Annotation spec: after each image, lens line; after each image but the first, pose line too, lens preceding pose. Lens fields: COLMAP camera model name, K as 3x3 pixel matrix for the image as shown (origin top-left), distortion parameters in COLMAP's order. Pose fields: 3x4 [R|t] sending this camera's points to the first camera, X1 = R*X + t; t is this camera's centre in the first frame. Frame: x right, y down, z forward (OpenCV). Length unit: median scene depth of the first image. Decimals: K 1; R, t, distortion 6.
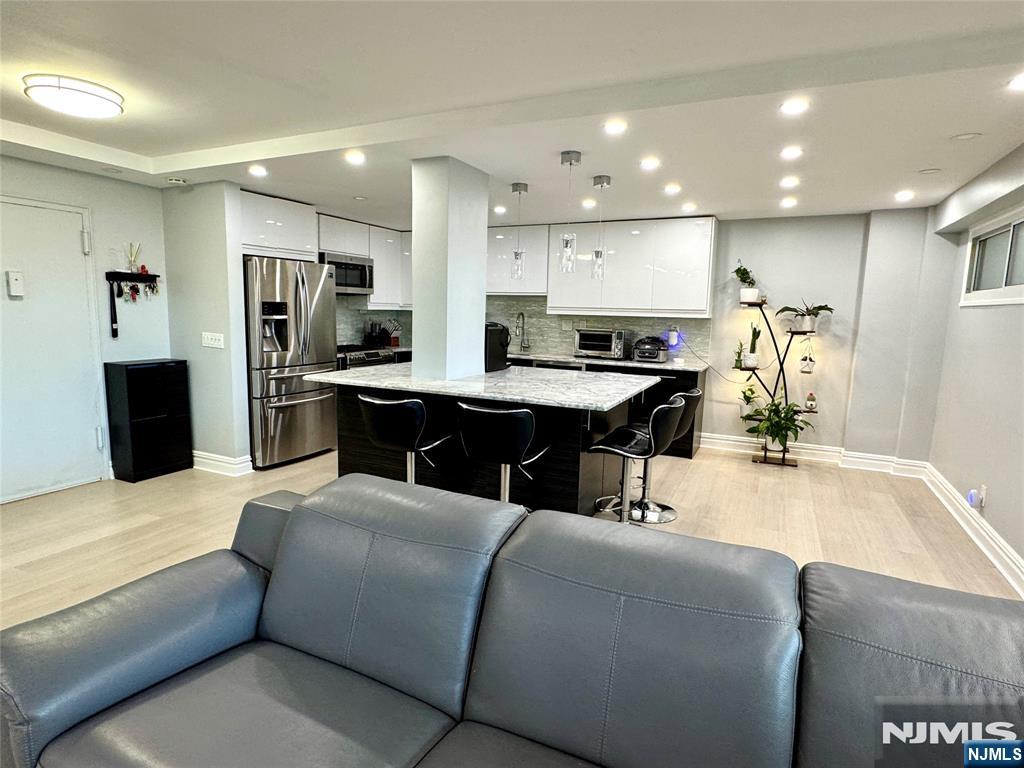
lens RADIAL K [[557.8, 0, 511.5], [0, 557.8, 384.3], [0, 0, 1]] dist [-0.000160, -0.000548]
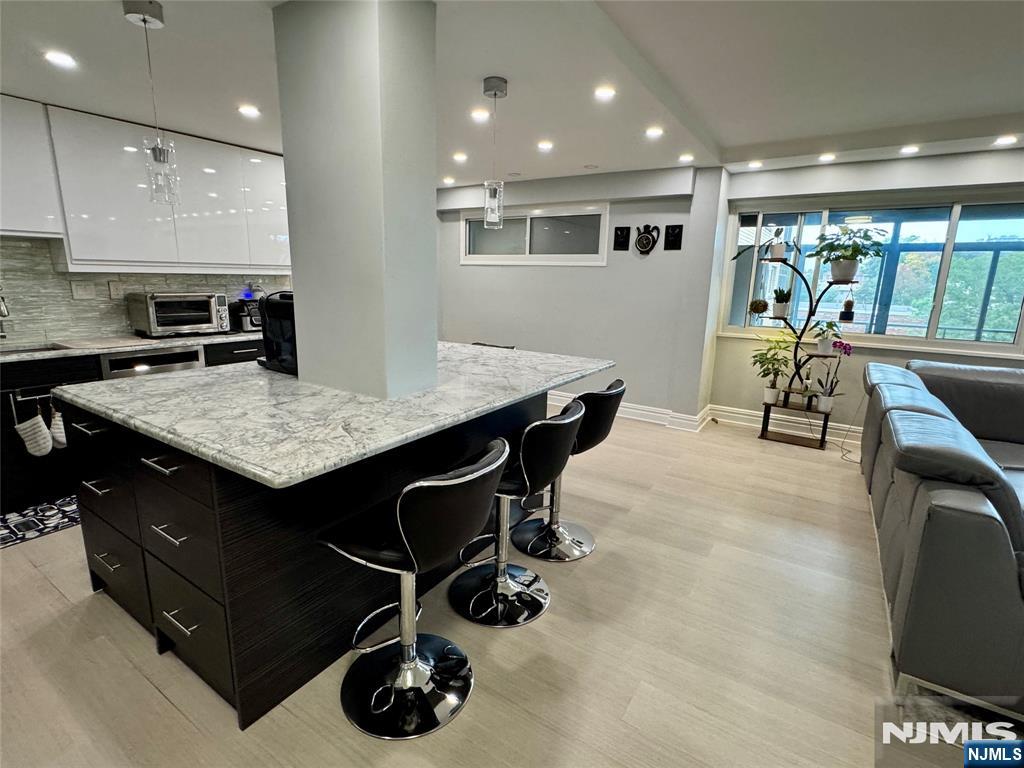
lens RADIAL K [[496.7, 0, 509.7], [0, 496.7, 381.3], [0, 0, 1]] dist [0.002370, -0.001019]
pose [[0.134961, -0.227933, 0.964278, -0.454630], [0.115230, 0.970189, 0.213203, -0.087285], [-0.984128, 0.082339, 0.157203, 0.576296]]
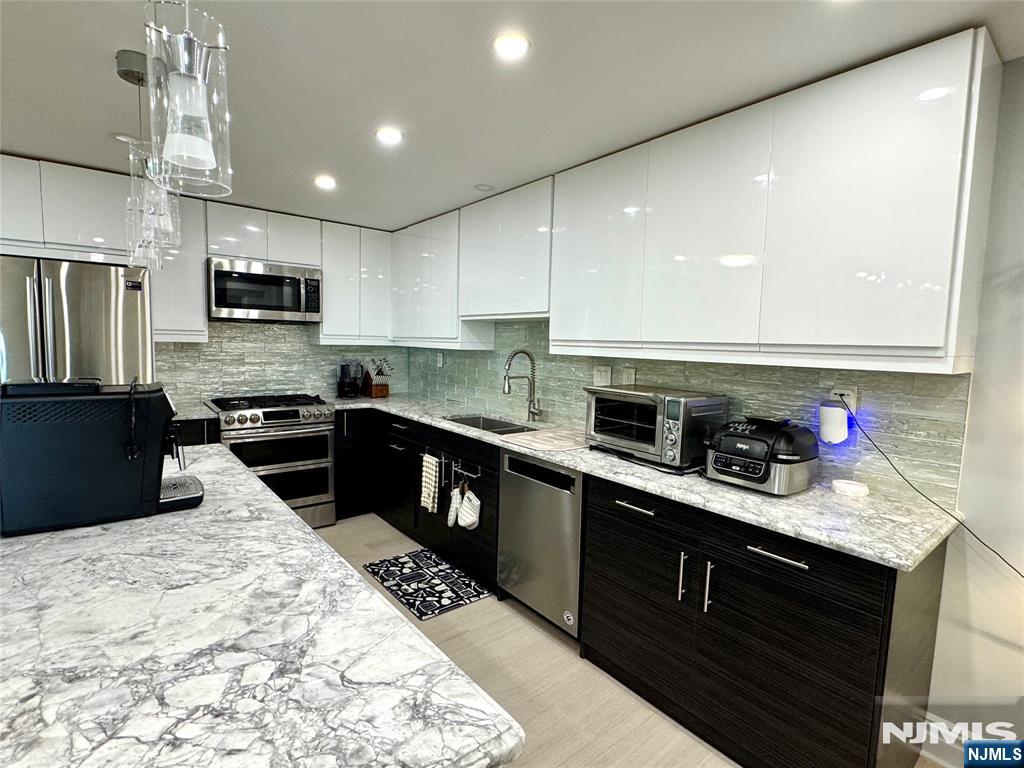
lens RADIAL K [[496.7, 0, 508.2], [0, 496.7, 384.8], [0, 0, 1]] dist [0.002370, -0.001019]
pose [[0.903915, 0.037959, -0.426025, 0.260428], [-0.062132, 0.997142, -0.042982, -0.090051], [0.423175, 0.065322, 0.903690, 0.683108]]
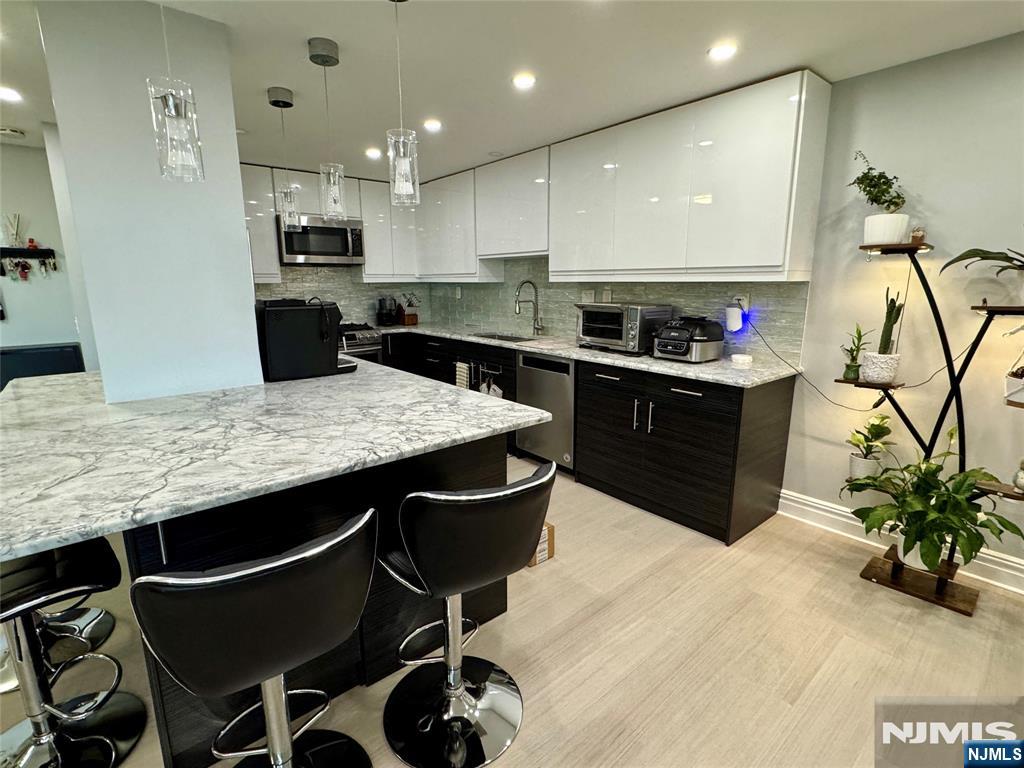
lens RADIAL K [[496.7, 0, 508.4], [0, 496.7, 382.7], [0, 0, 1]] dist [0.002370, -0.001019]
pose [[0.910096, 0.056580, -0.410516, 0.323345], [-0.028918, 0.996891, 0.073289, -0.053846], [0.413387, -0.054829, 0.908903, 0.490870]]
